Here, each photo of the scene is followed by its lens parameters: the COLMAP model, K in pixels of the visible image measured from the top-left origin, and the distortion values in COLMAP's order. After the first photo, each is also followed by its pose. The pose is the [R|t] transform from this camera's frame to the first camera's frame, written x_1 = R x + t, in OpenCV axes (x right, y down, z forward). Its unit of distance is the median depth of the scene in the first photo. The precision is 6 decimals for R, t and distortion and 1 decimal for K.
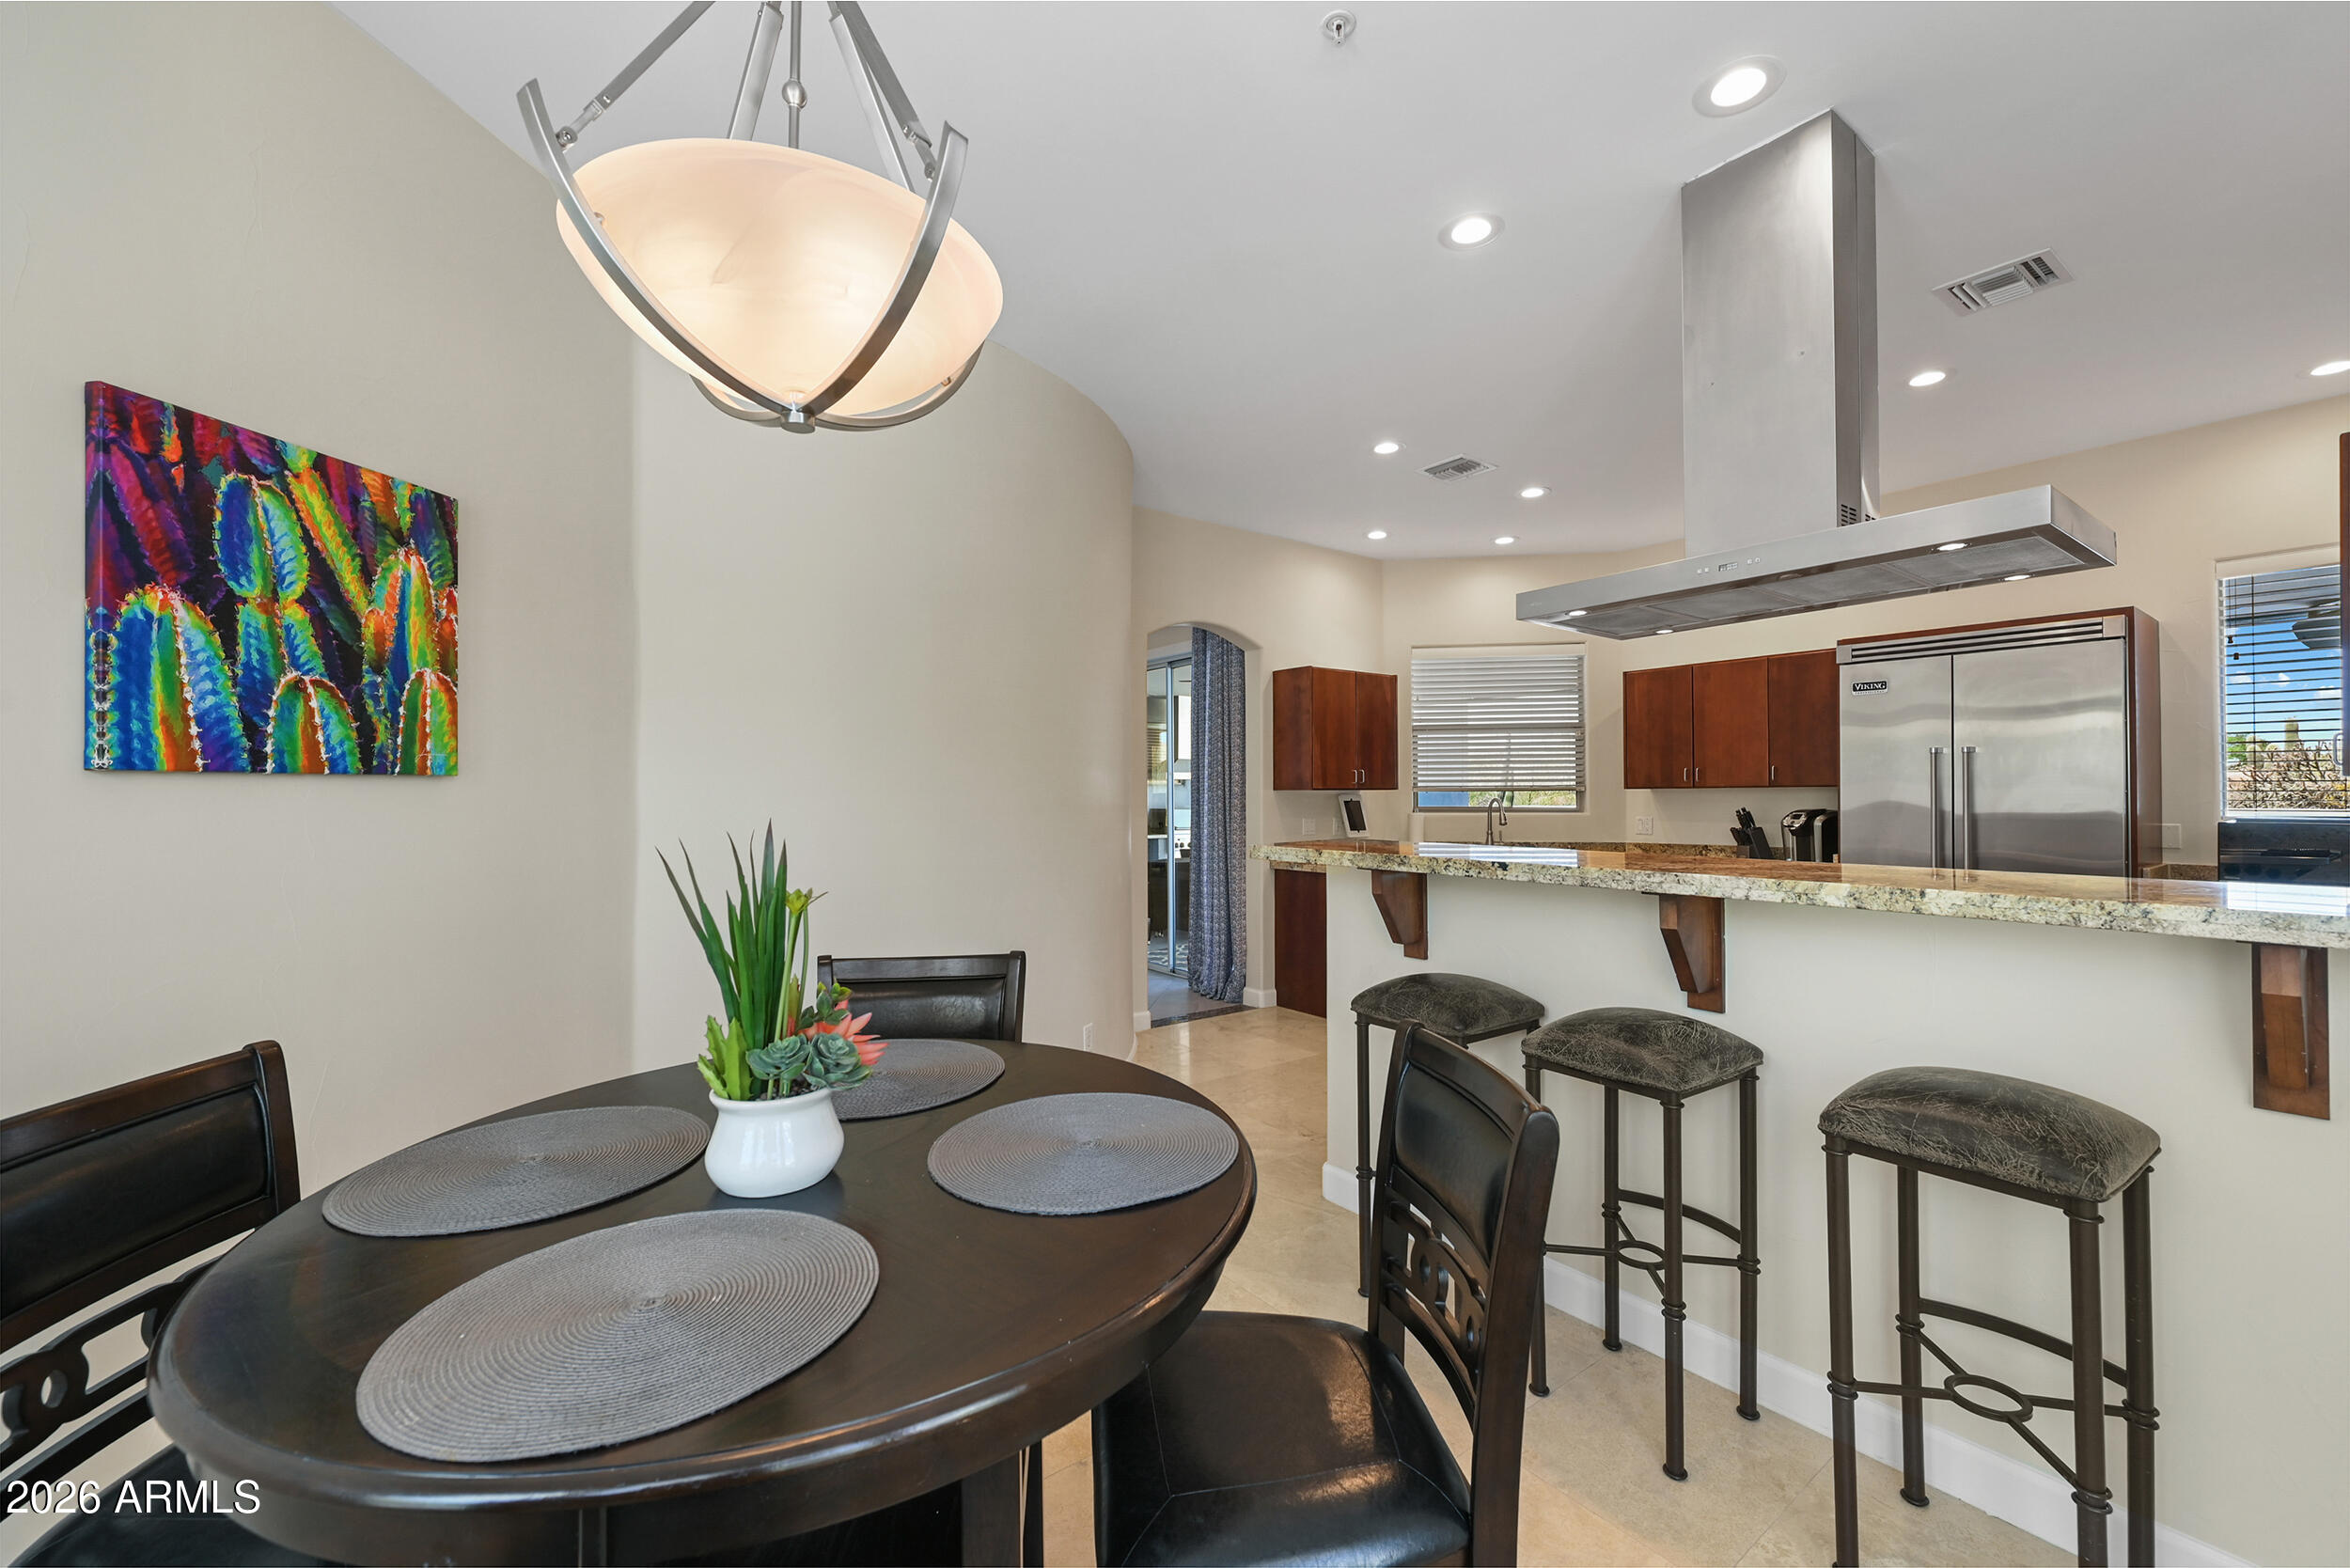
lens RADIAL K [[923.5, 0, 1175.0], [0, 923.5, 784.0], [0, 0, 1]] dist [-0.001662, -0.000266]
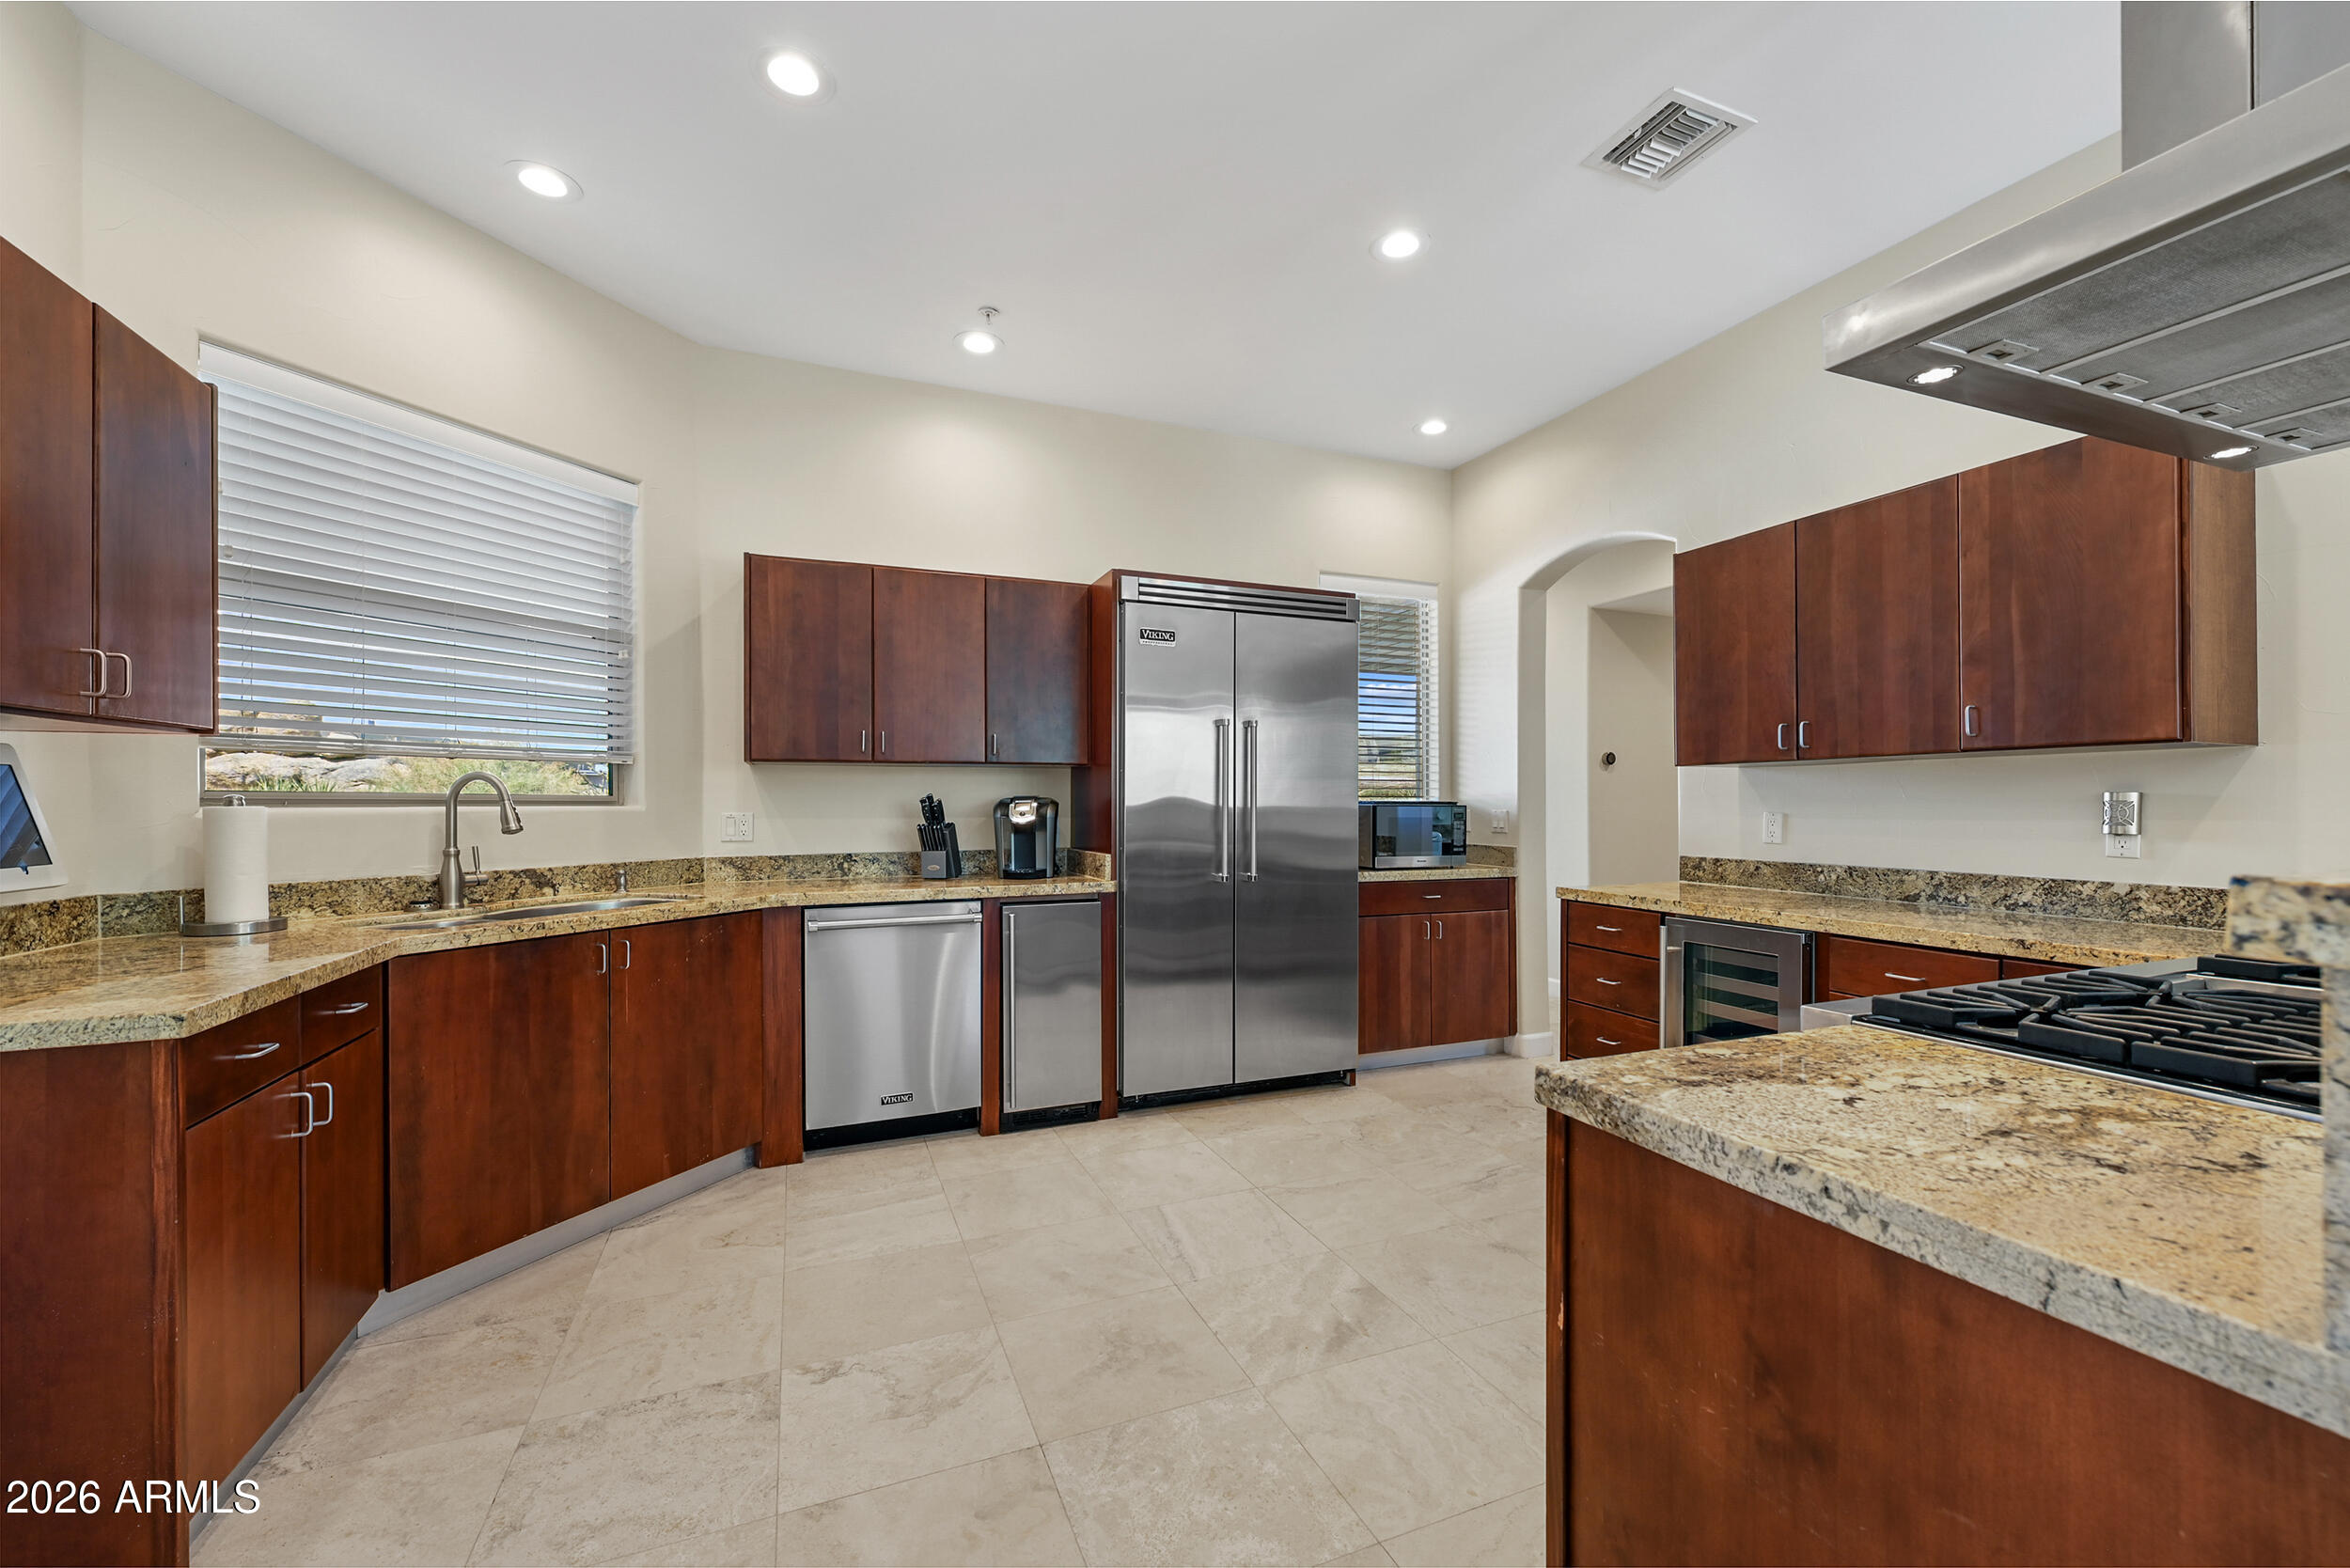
lens RADIAL K [[961.9, 0, 1180.9], [0, 961.9, 797.9], [0, 0, 1]] dist [-0.000793, -0.000239]
pose [[0.260267, -0.001261, 0.965536, -0.010510], [-0.021311, 0.999748, 0.007051, 0.018508], [-0.965302, -0.022412, 0.260174, 0.631531]]
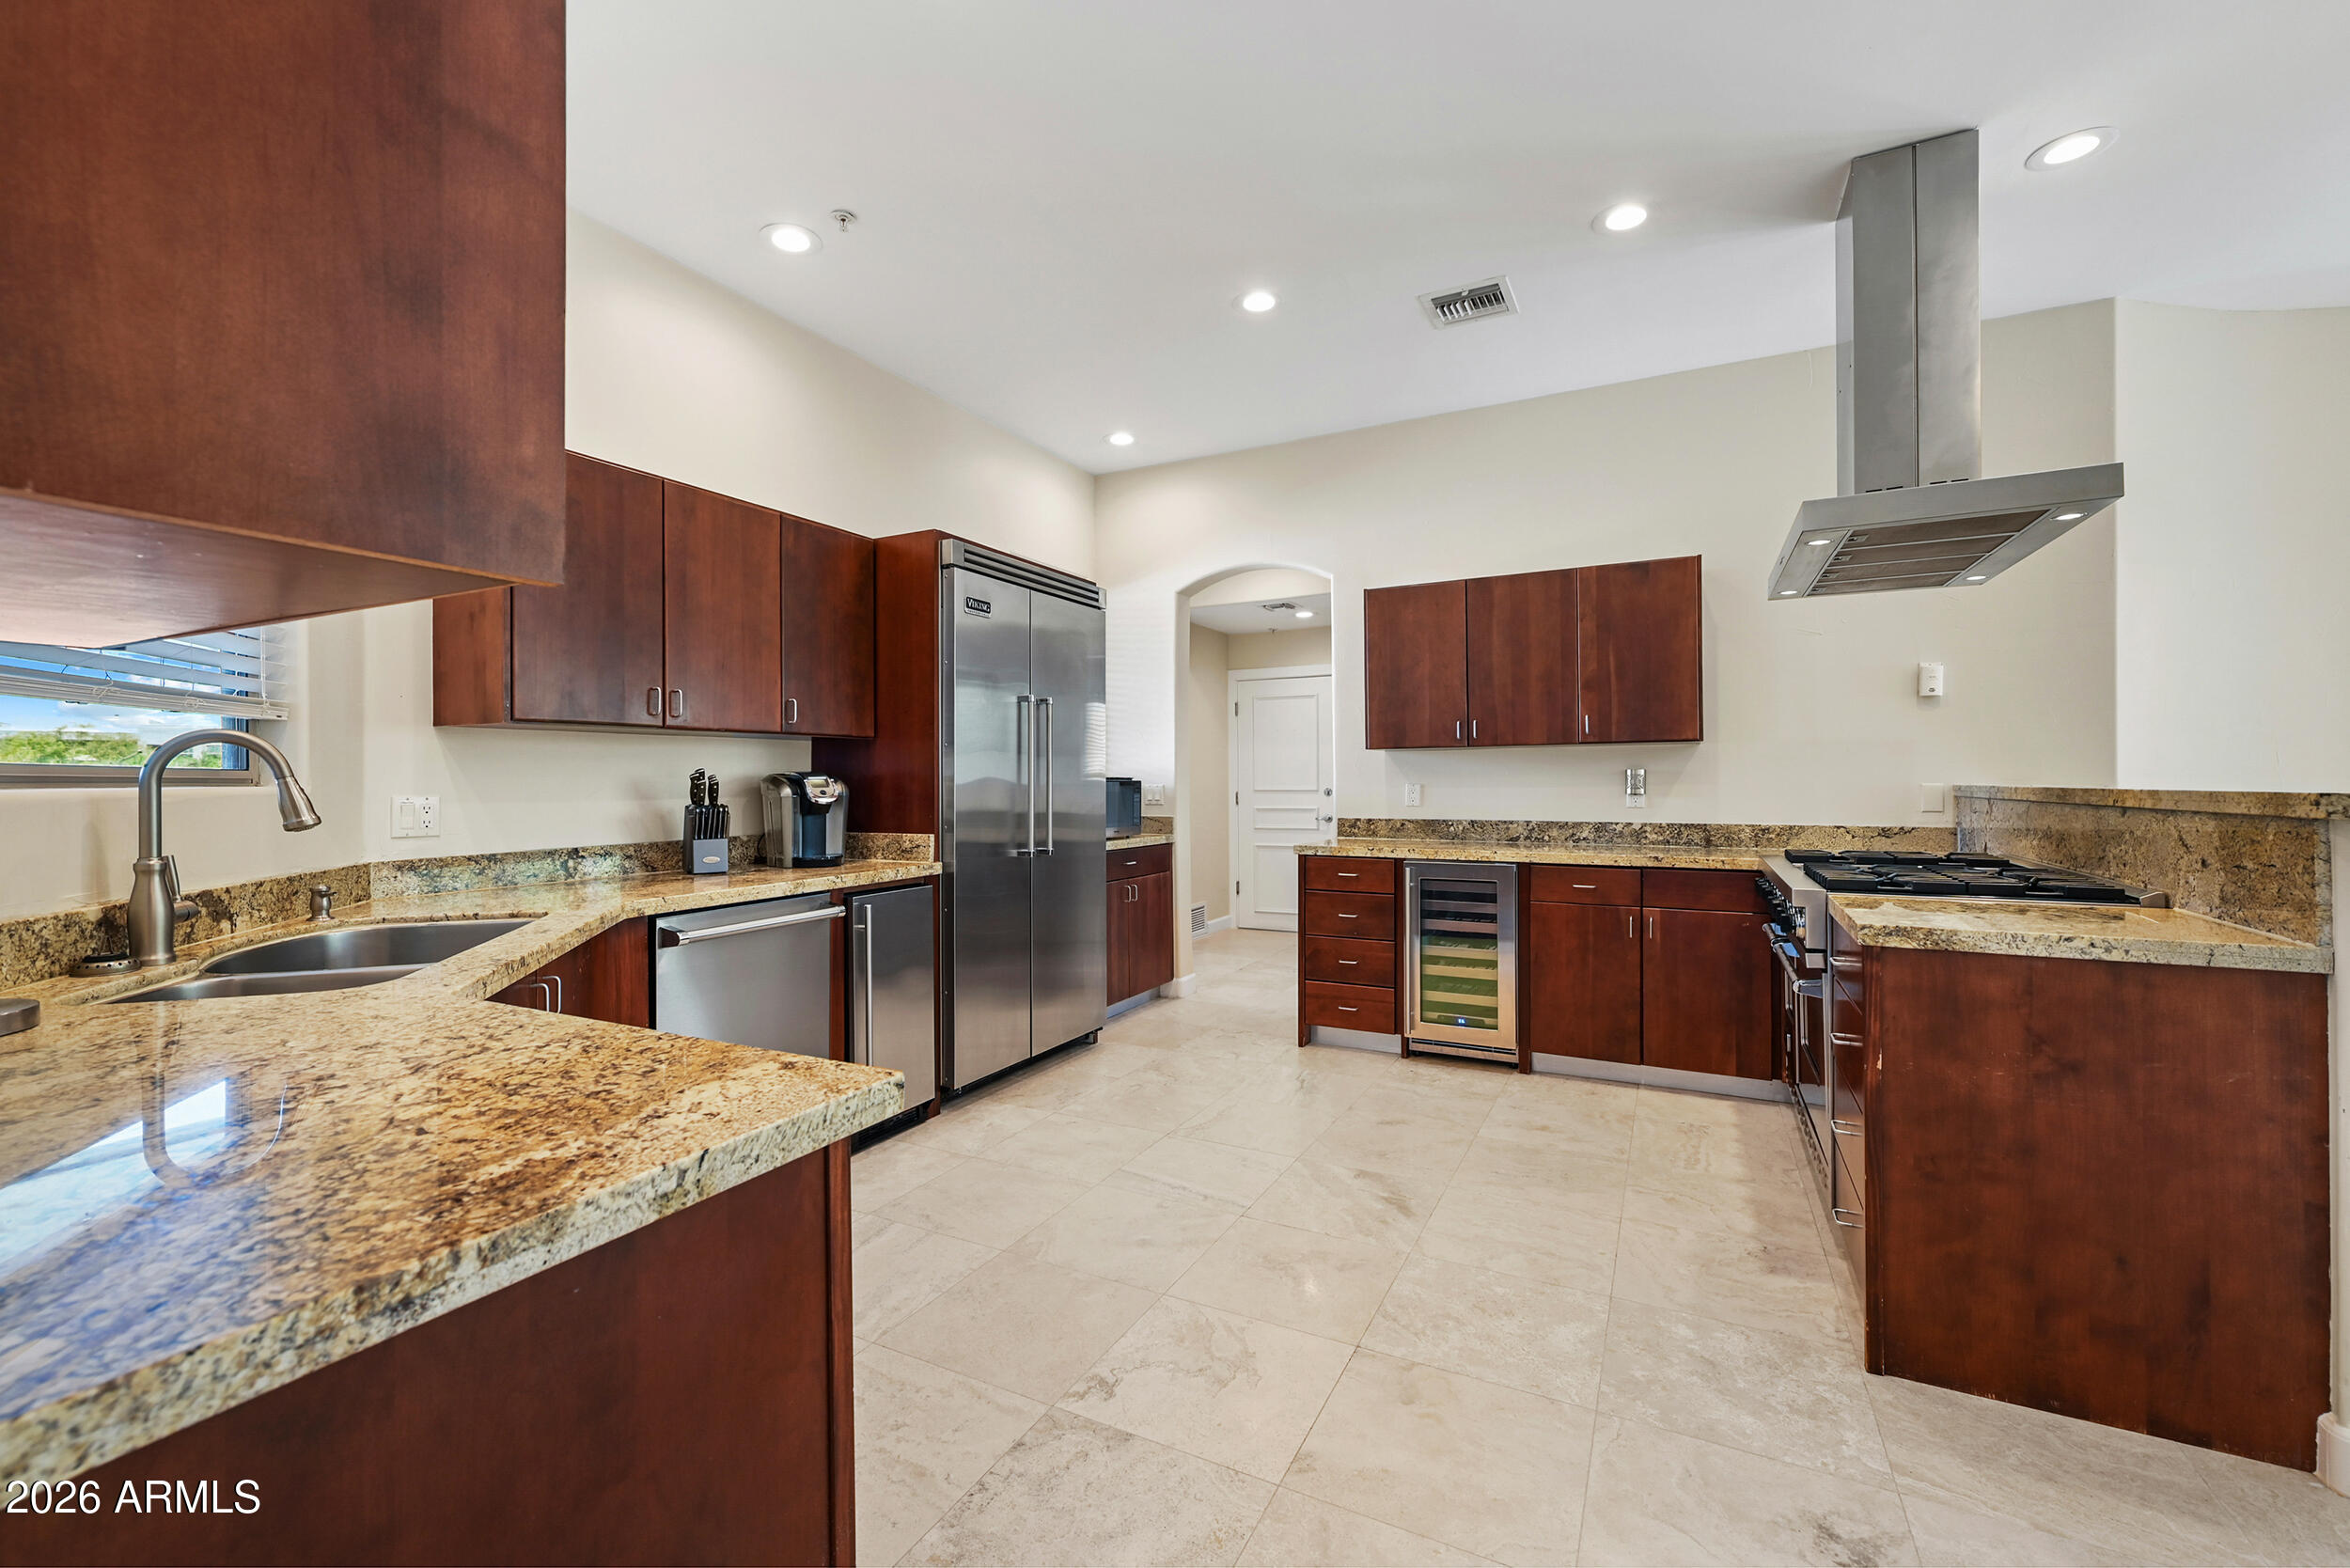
lens RADIAL K [[993.6, 0, 1117.2], [0, 993.6, 776.3], [0, 0, 1]] dist [-0.001192, 0.000538]
pose [[-0.405427, -0.000344, 0.914127, -0.017103], [-0.018608, 0.999796, -0.007877, 0.028500], [-0.913938, -0.020204, -0.405351, 0.995488]]
